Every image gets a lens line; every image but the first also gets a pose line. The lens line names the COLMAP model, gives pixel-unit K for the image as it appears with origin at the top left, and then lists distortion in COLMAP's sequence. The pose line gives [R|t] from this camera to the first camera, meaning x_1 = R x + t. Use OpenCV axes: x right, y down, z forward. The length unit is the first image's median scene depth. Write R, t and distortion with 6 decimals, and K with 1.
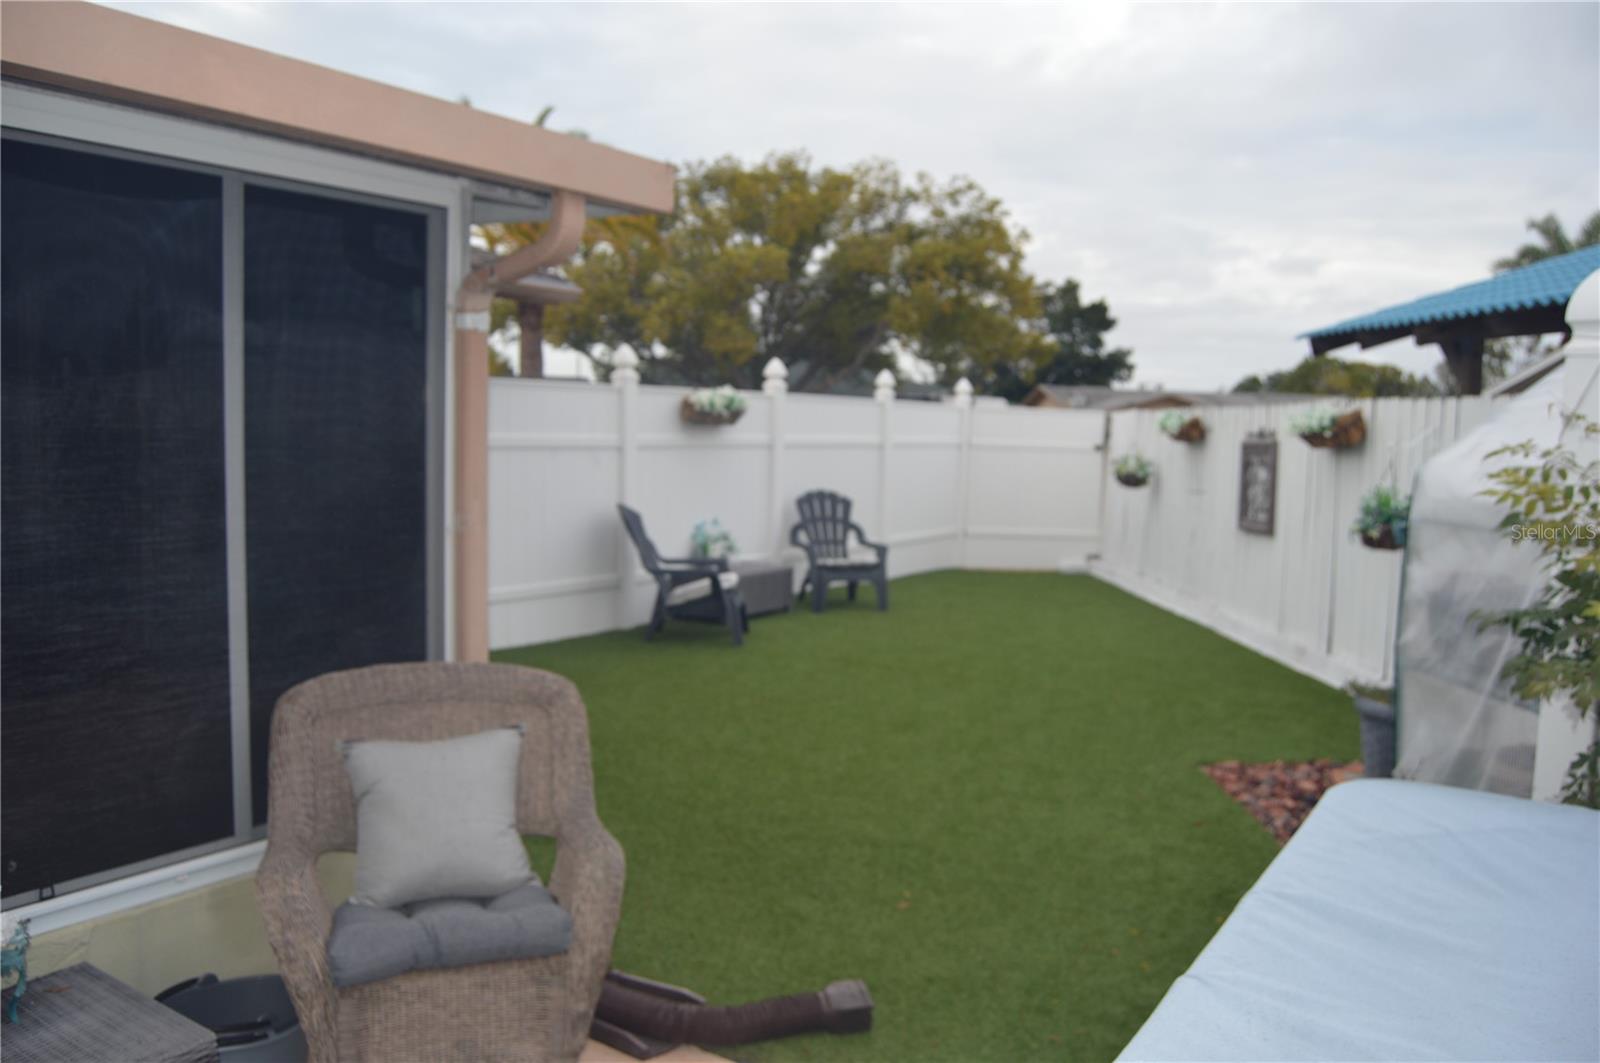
lens RADIAL K [[1264.4, 0, 802.9], [0, 1264.4, 546.7], [0, 0, 1]] dist [-0.096406, 0.038373]
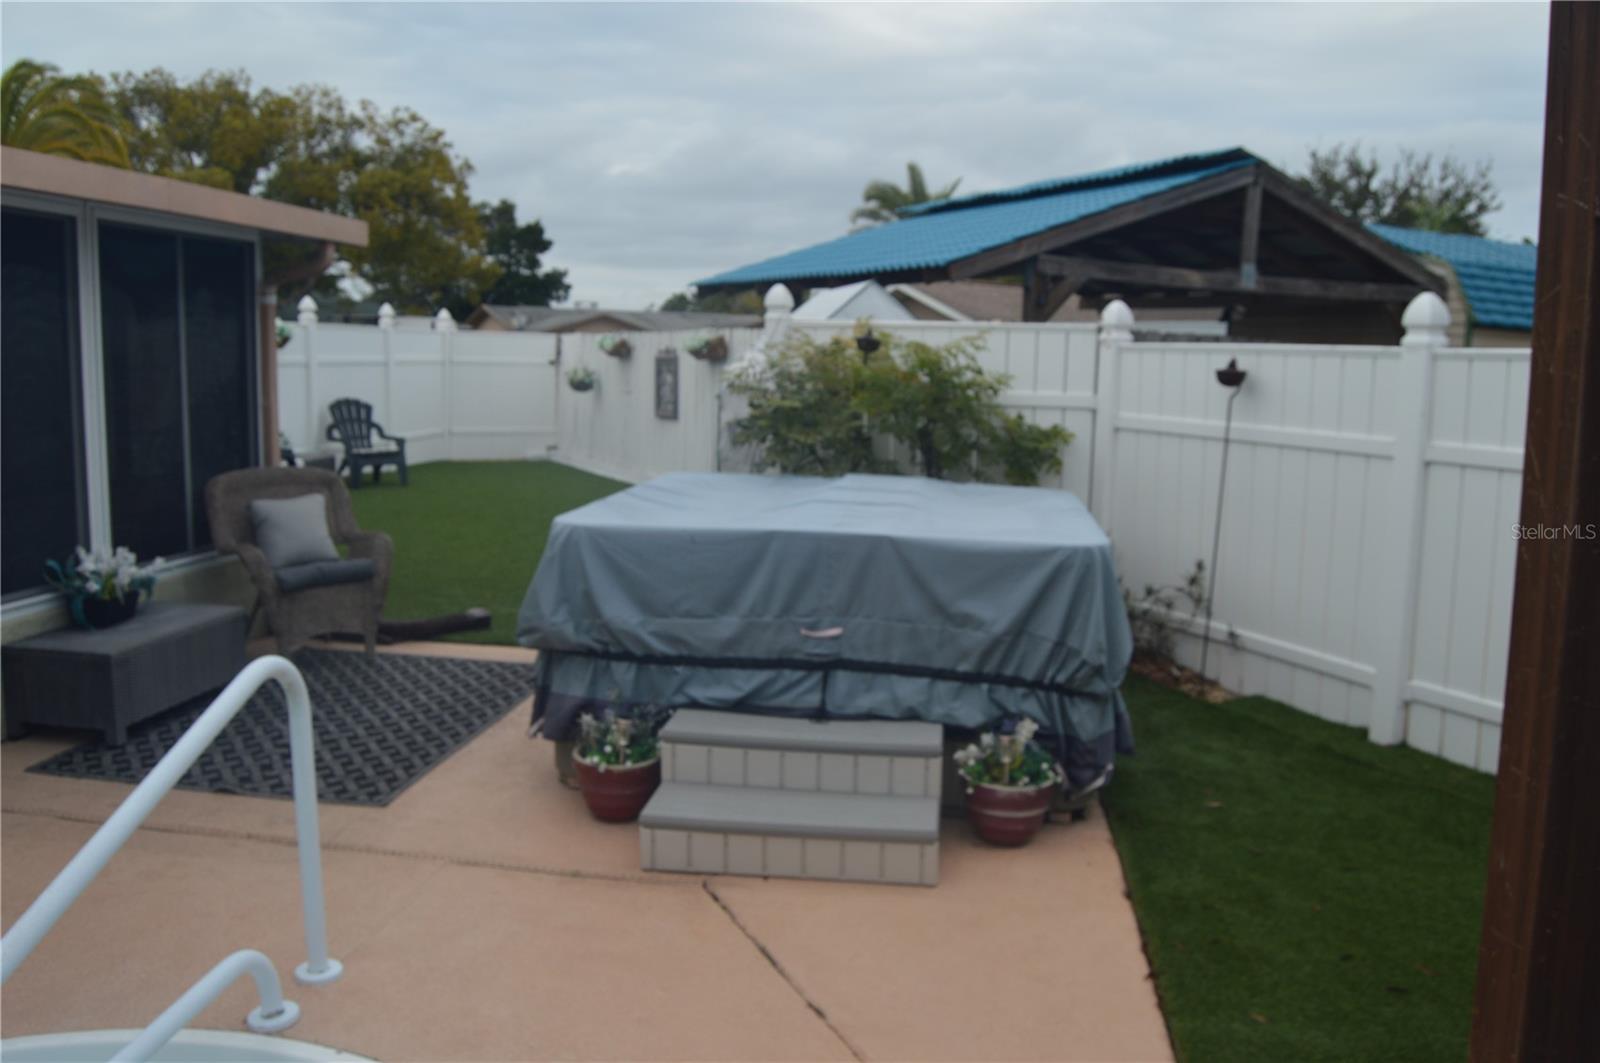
lens RADIAL K [[1255.8, 0, 794.6], [0, 1255.8, 537.6], [0, 0, 1]] dist [-0.080851, 0.010878]
pose [[0.908063, -0.063440, 0.414002, -0.108025], [0.038896, 0.996964, 0.067456, 0.030887], [-0.417024, -0.045151, 0.907773, -0.365097]]
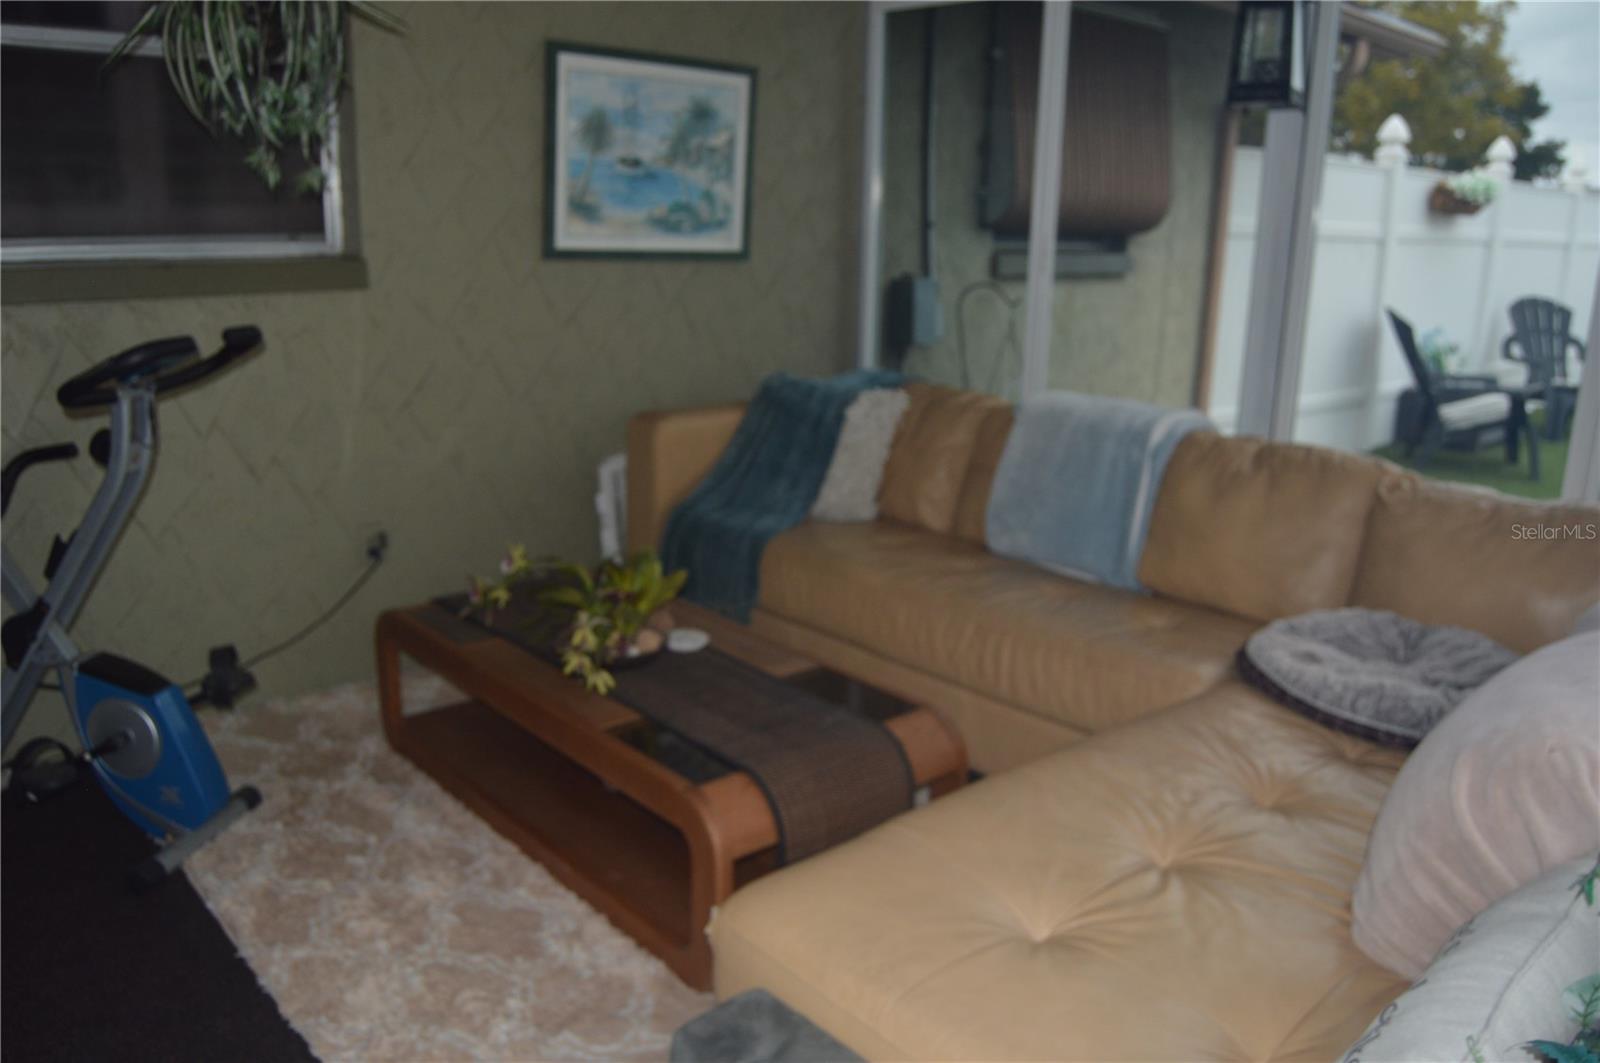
lens RADIAL K [[1264.4, 0, 791.1], [0, 1264.4, 537.7], [0, 0, 1]] dist [-0.096406, 0.038373]
pose [[0.966500, 0.063304, -0.248738, -0.263080], [-0.025154, 0.987804, 0.153657, 0.002089], [0.255432, -0.142253, 0.956305, 0.055943]]
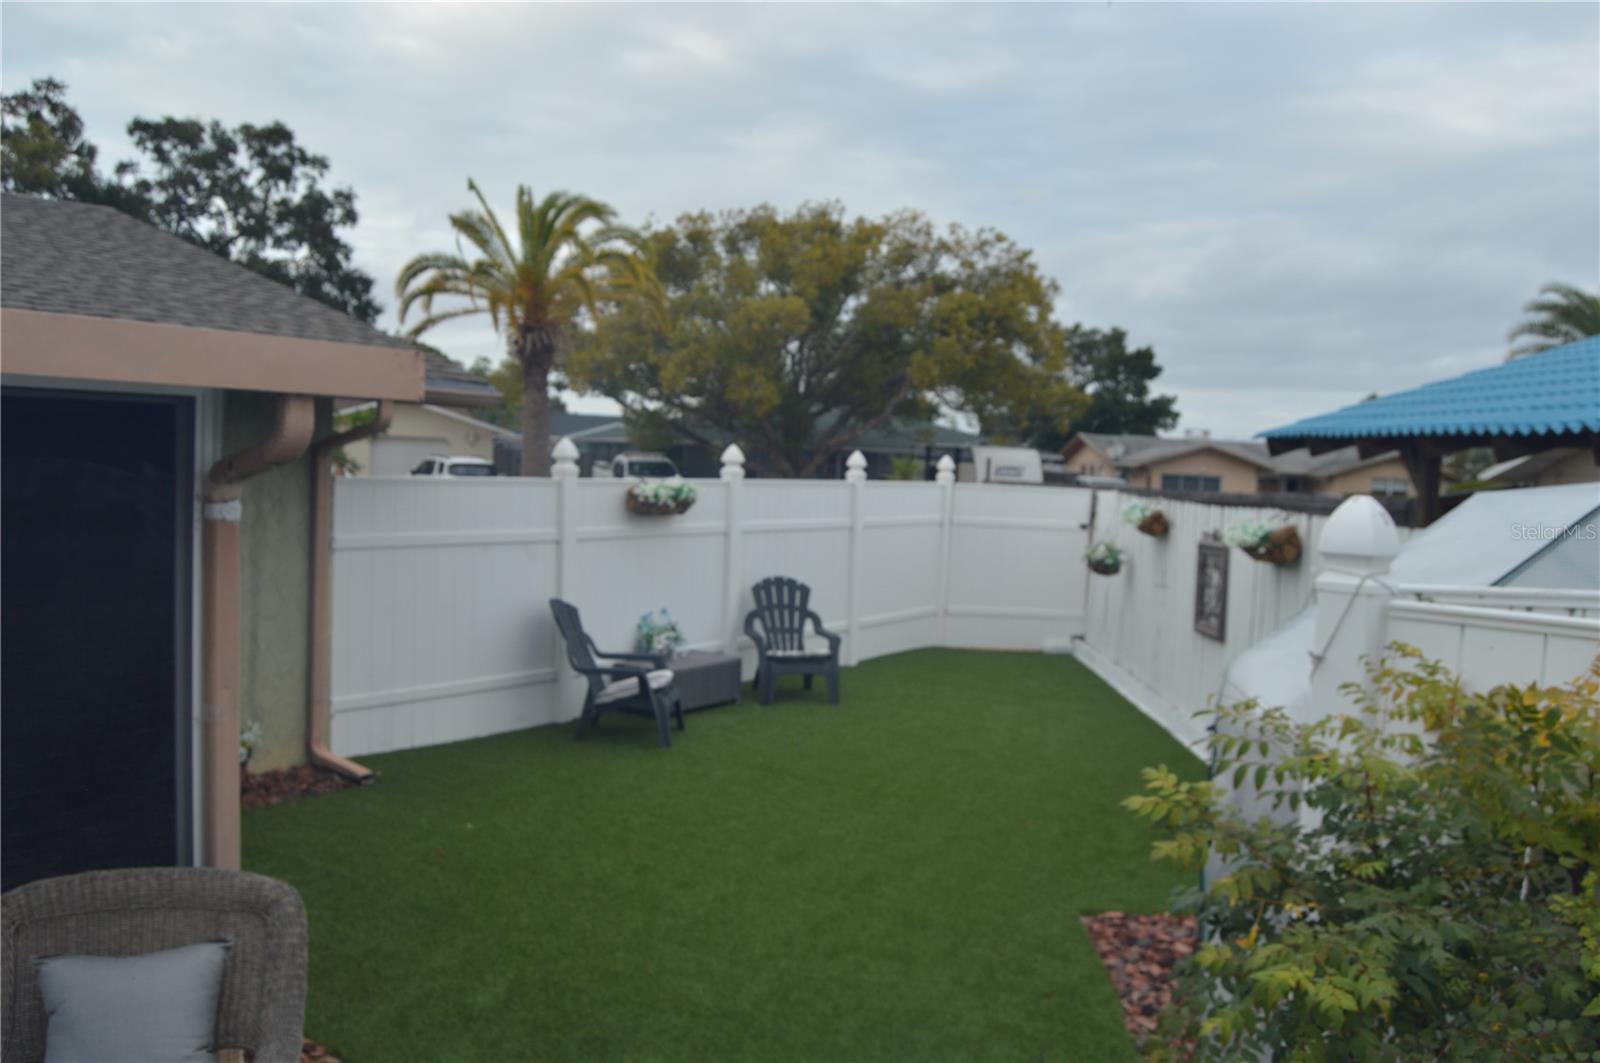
lens RADIAL K [[1264.4, 0, 806.3], [0, 1264.4, 540.7], [0, 0, 1]] dist [-0.096406, 0.038373]
pose [[0.999127, 0.017624, -0.037872, 0.074148], [-0.018884, 0.999272, -0.033162, -0.041665], [0.037260, 0.033848, 0.998732, 0.012512]]
